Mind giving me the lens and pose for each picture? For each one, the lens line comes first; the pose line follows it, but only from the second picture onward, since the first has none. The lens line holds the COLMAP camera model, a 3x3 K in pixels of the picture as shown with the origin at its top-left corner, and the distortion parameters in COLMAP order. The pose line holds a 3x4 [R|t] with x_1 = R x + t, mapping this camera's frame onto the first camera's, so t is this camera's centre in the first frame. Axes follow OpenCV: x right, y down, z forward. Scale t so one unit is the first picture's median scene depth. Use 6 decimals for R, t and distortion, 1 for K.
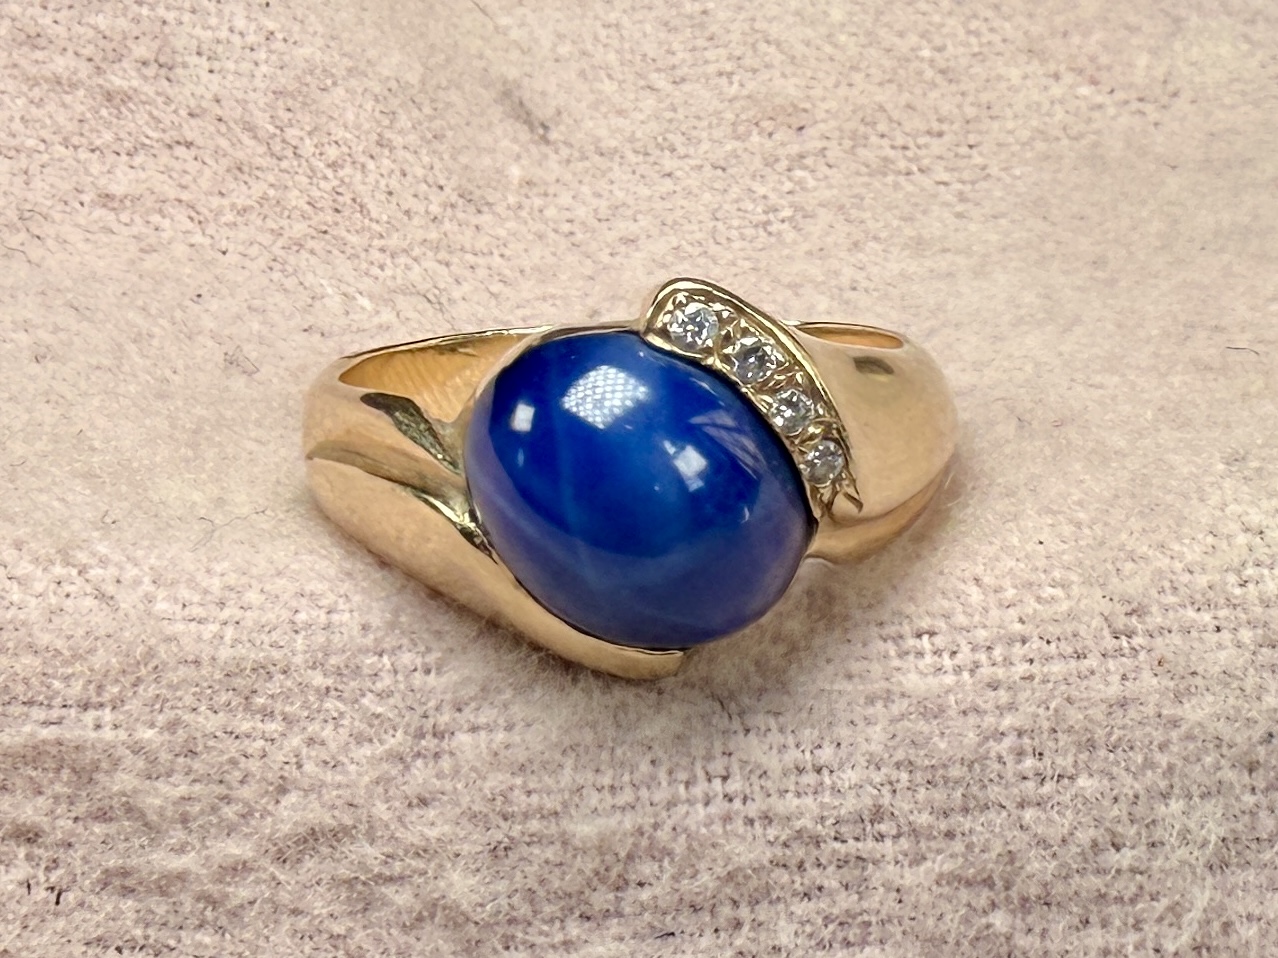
lens RADIAL K [[909.0, 0, 639.9], [0, 909.0, 454.7], [0, 0, 1]] dist [0.000027, 0.000449]
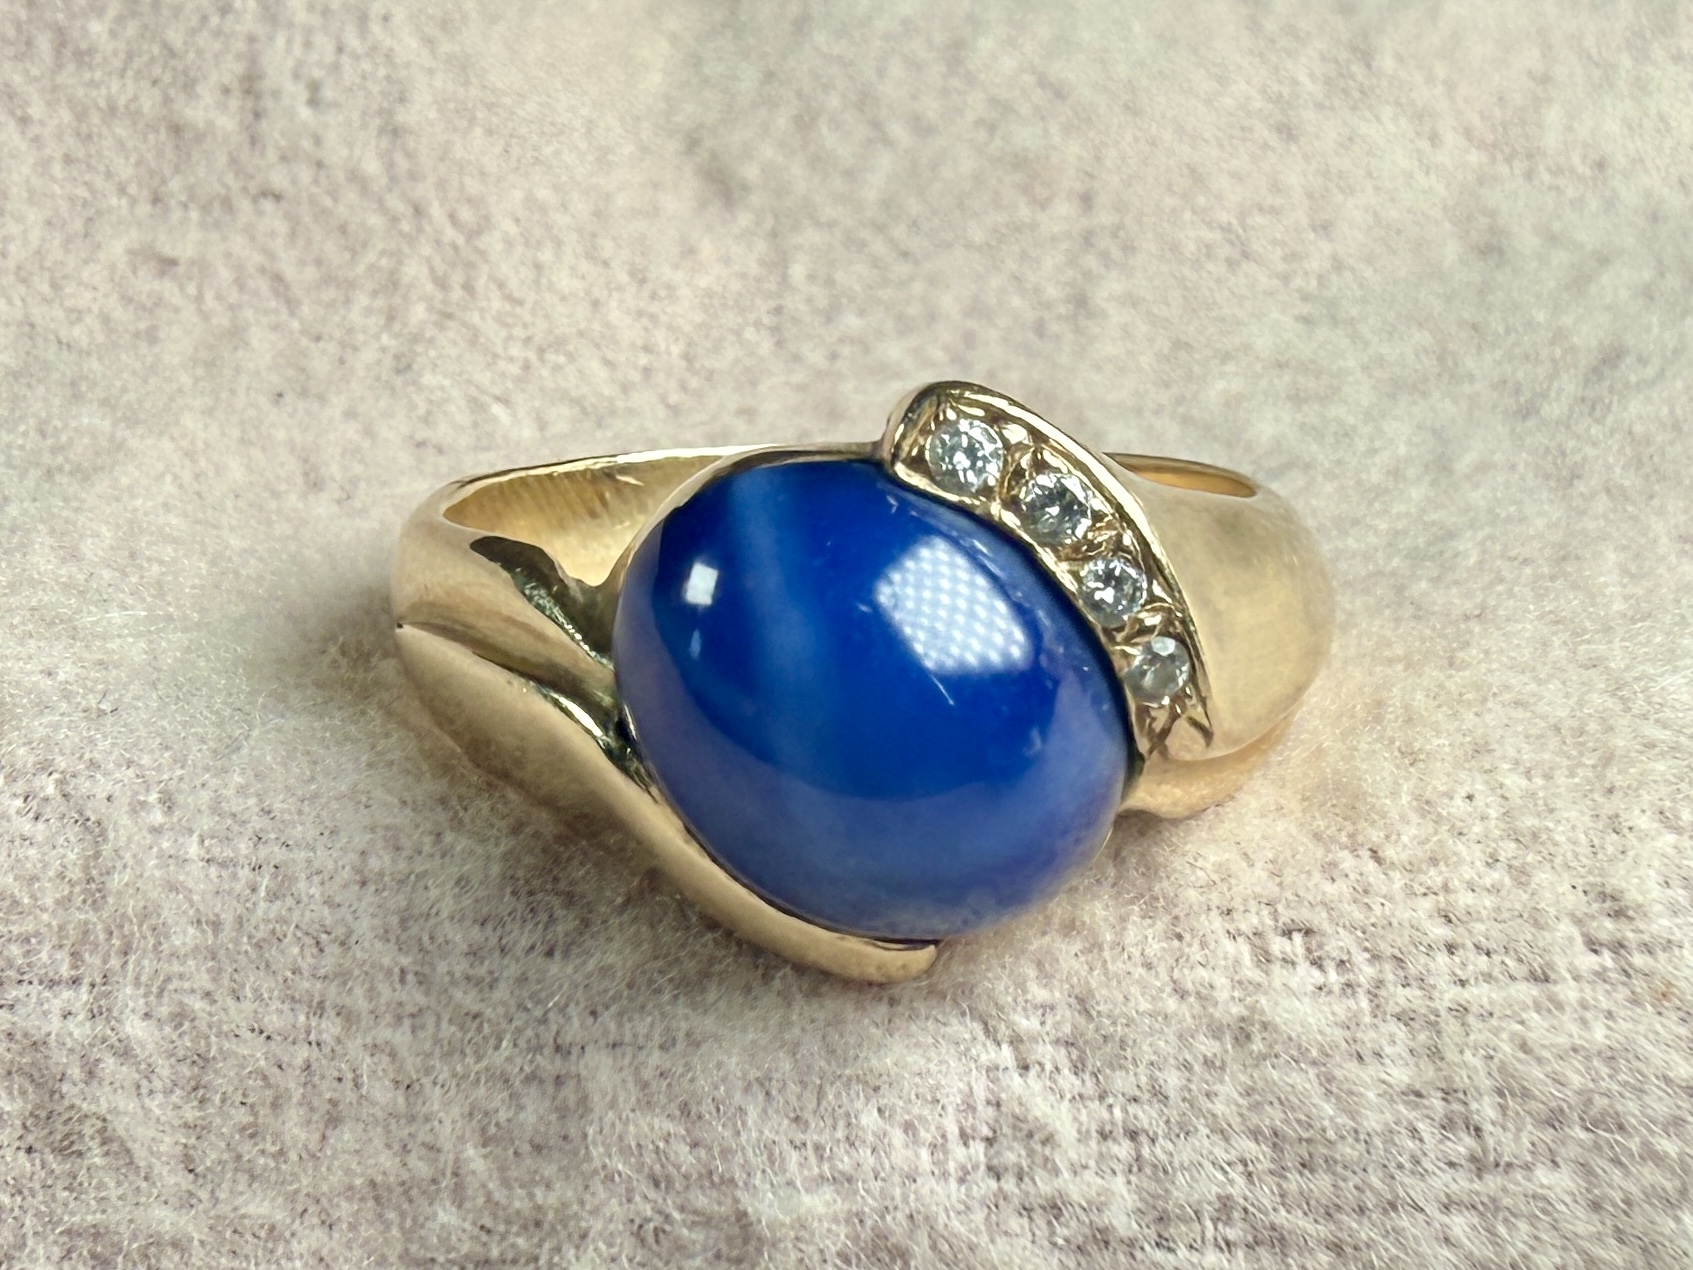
lens RADIAL K [[1188.3, 0, 846.5], [0, 1188.3, 635.0], [0, 0, 1]] dist [-0.001037, -0.001321]
pose [[0.999427, 0.032994, -0.007490, -0.016222], [-0.032915, 0.999403, 0.010493, -0.017488], [0.007832, -0.010240, 0.999917, 0.138206]]
